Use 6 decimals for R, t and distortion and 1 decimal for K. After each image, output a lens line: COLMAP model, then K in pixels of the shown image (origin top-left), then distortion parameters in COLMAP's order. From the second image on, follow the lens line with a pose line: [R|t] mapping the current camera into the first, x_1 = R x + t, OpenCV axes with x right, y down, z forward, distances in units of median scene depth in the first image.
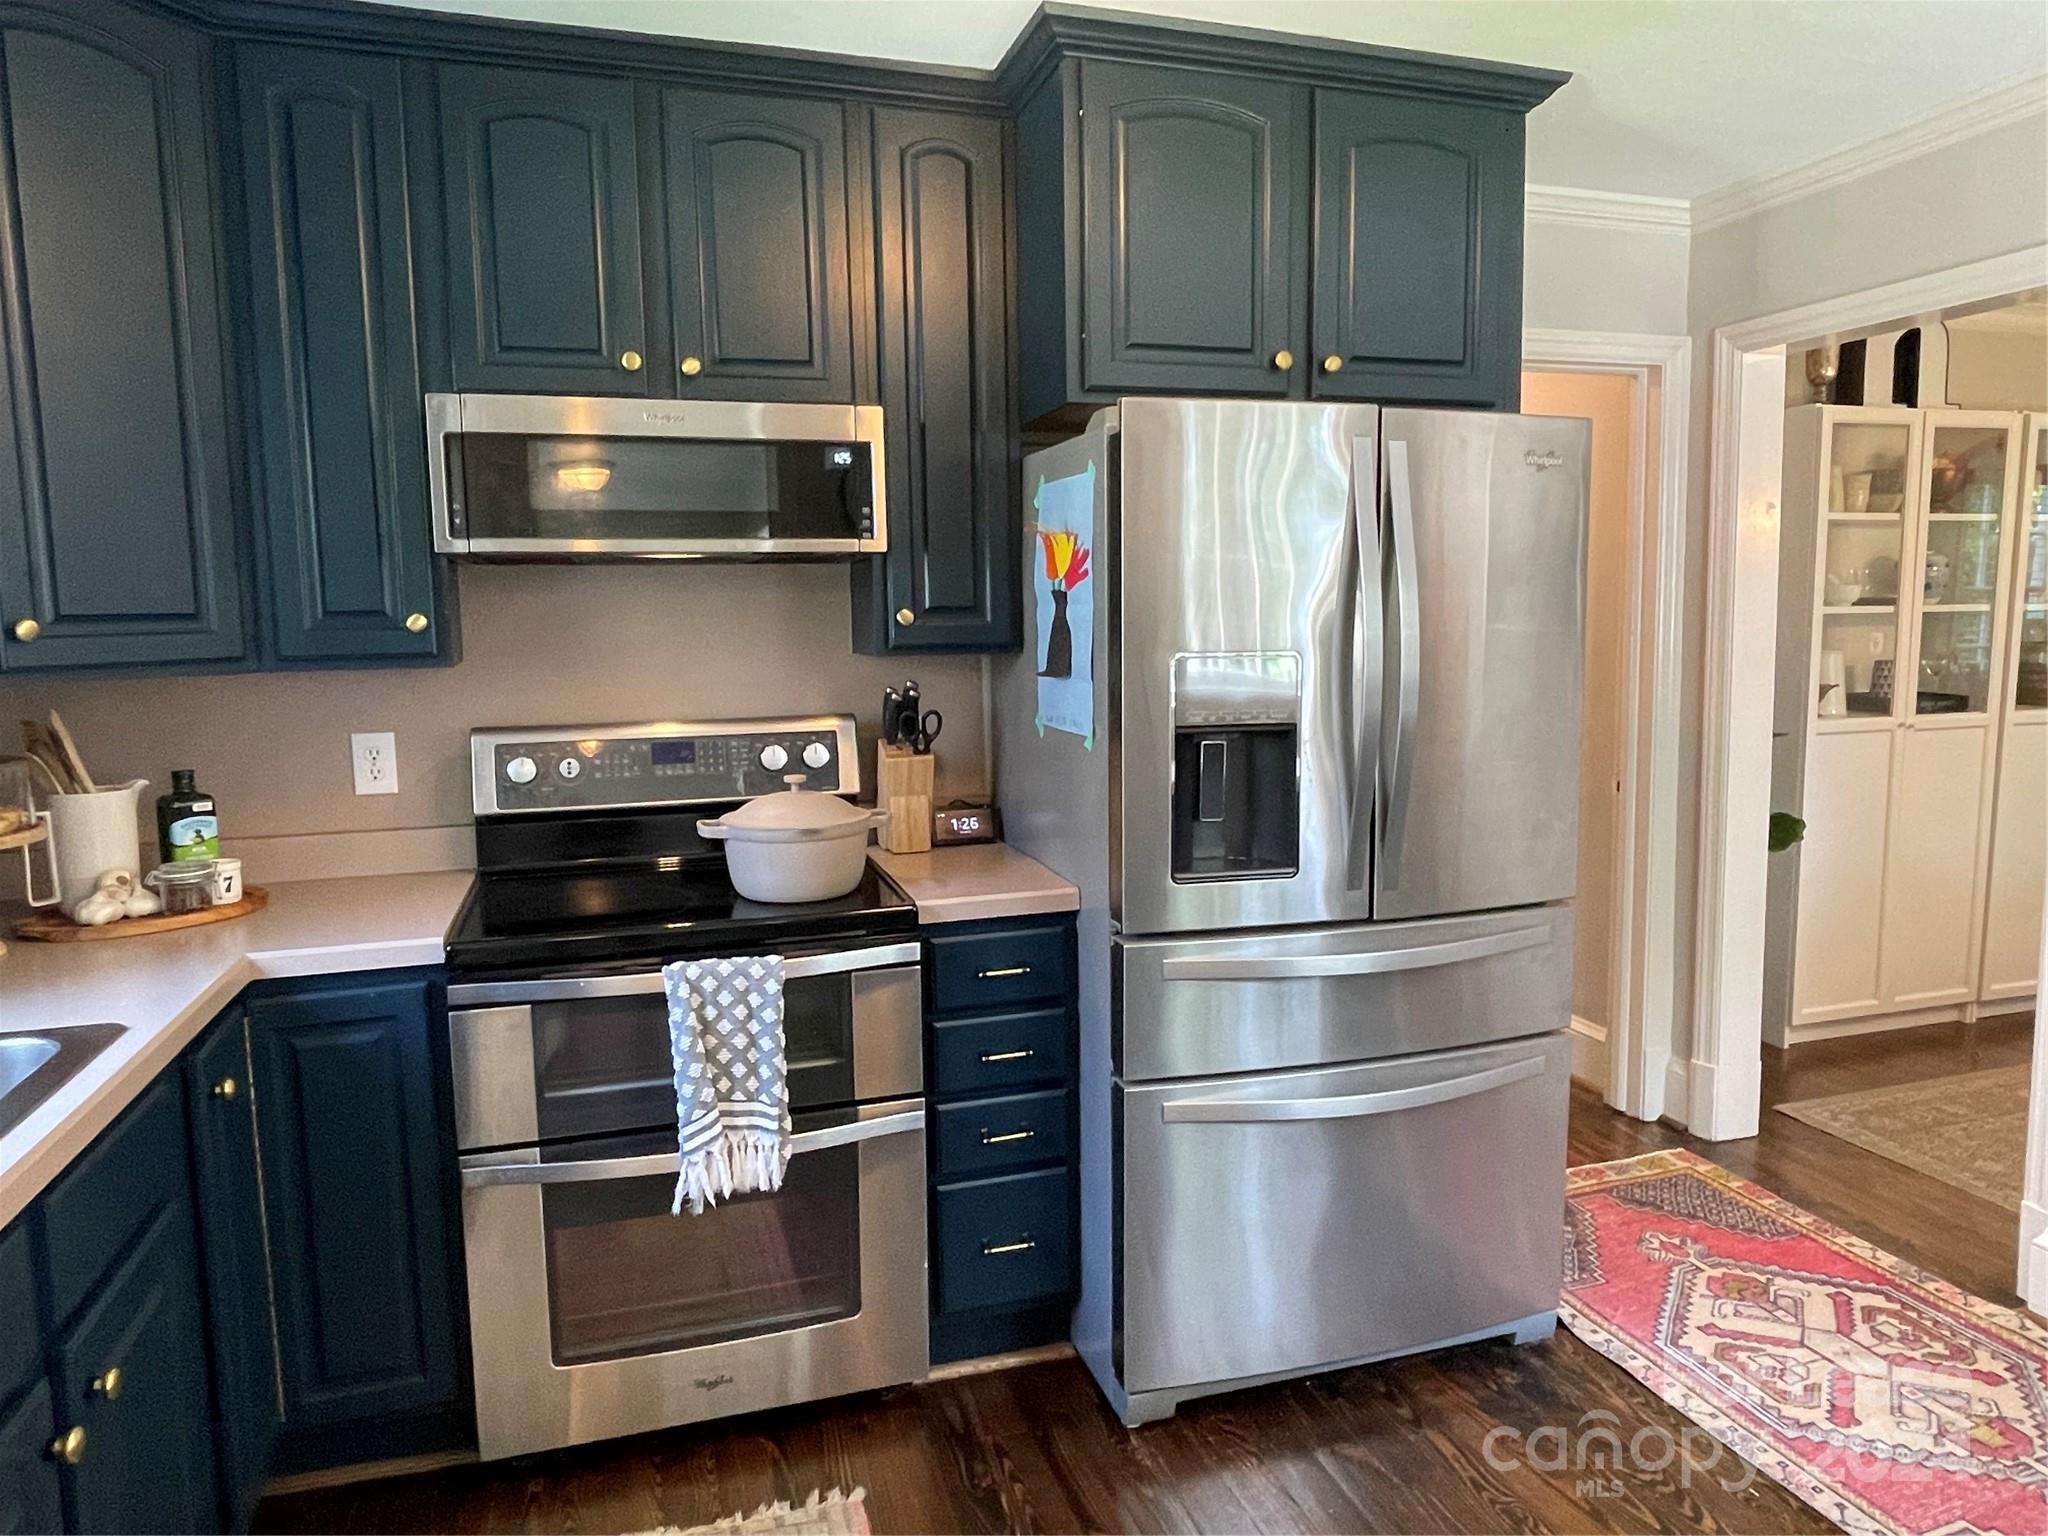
lens RADIAL K [[1341.2, 0, 1028.6], [0, 1341.2, 765.1], [0, 0, 1]] dist [-0.001032, -0.004003]
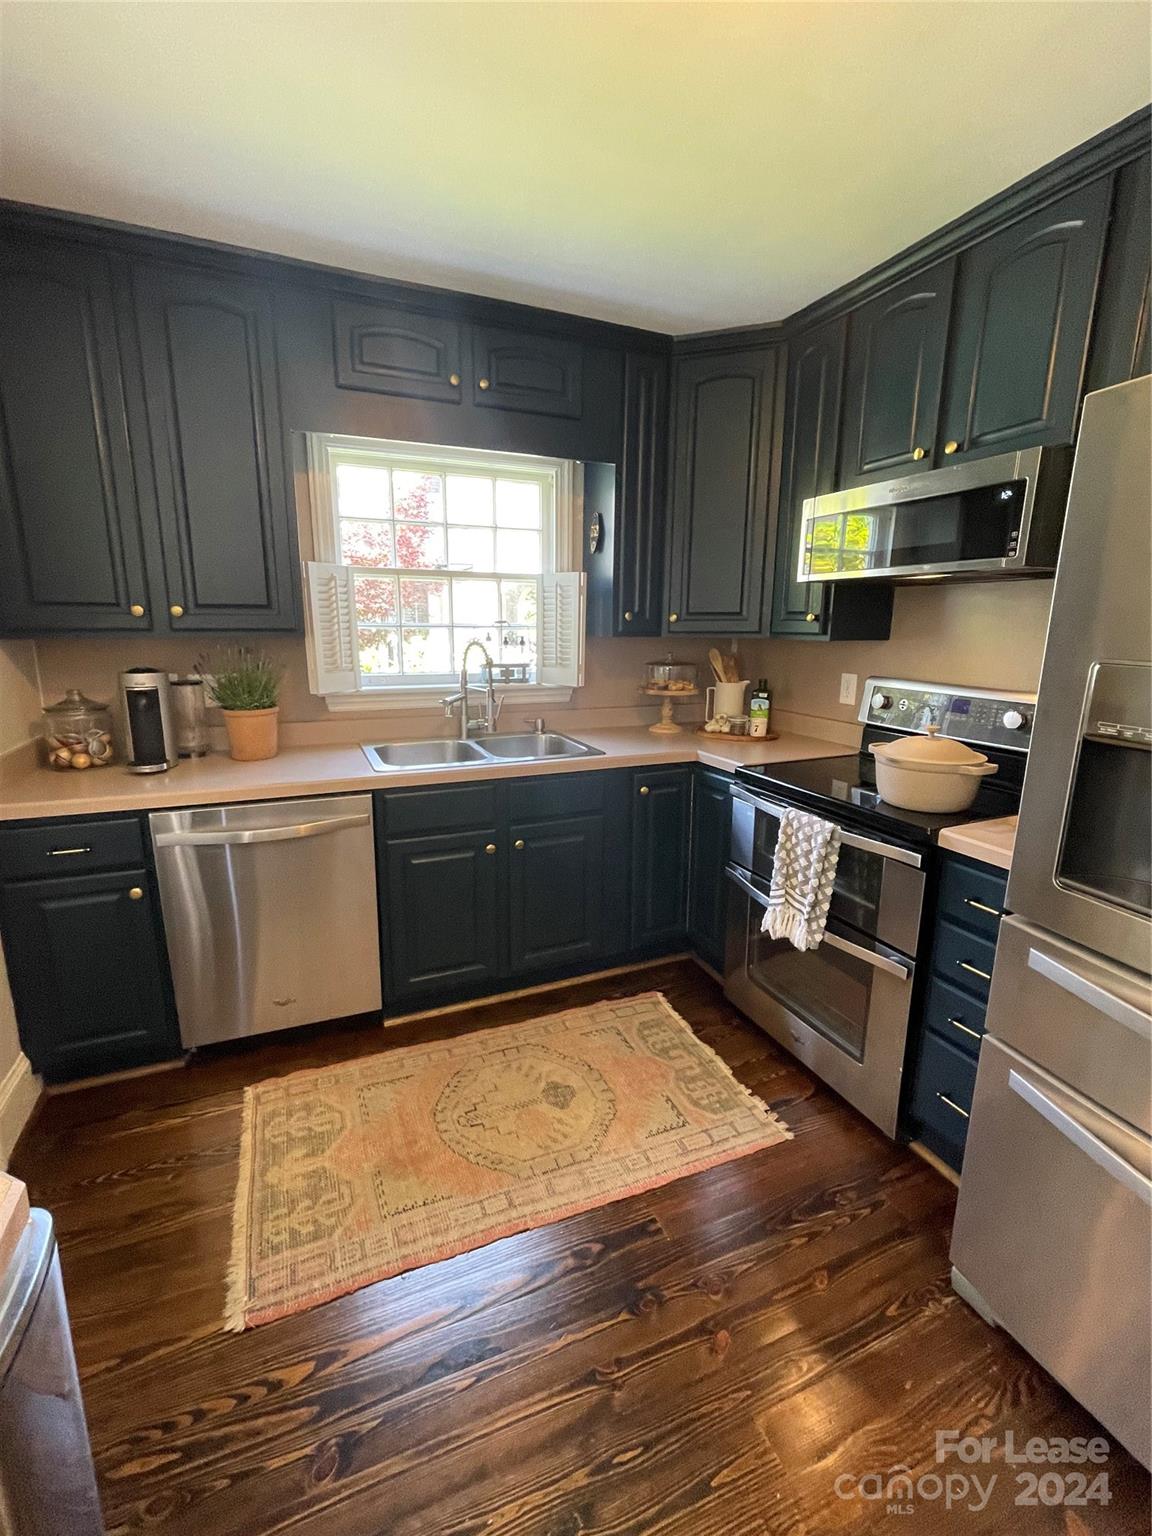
lens RADIAL K [[657.1, 0, 563.4], [0, 657.1, 765.1], [0, 0, 1]] dist [-0.000560, 0.000341]
pose [[0.085397, 0.230862, -0.969232, 0.513194], [-0.119320, 0.968154, 0.220093, -0.062914], [0.989176, 0.096853, 0.110224, 0.528694]]
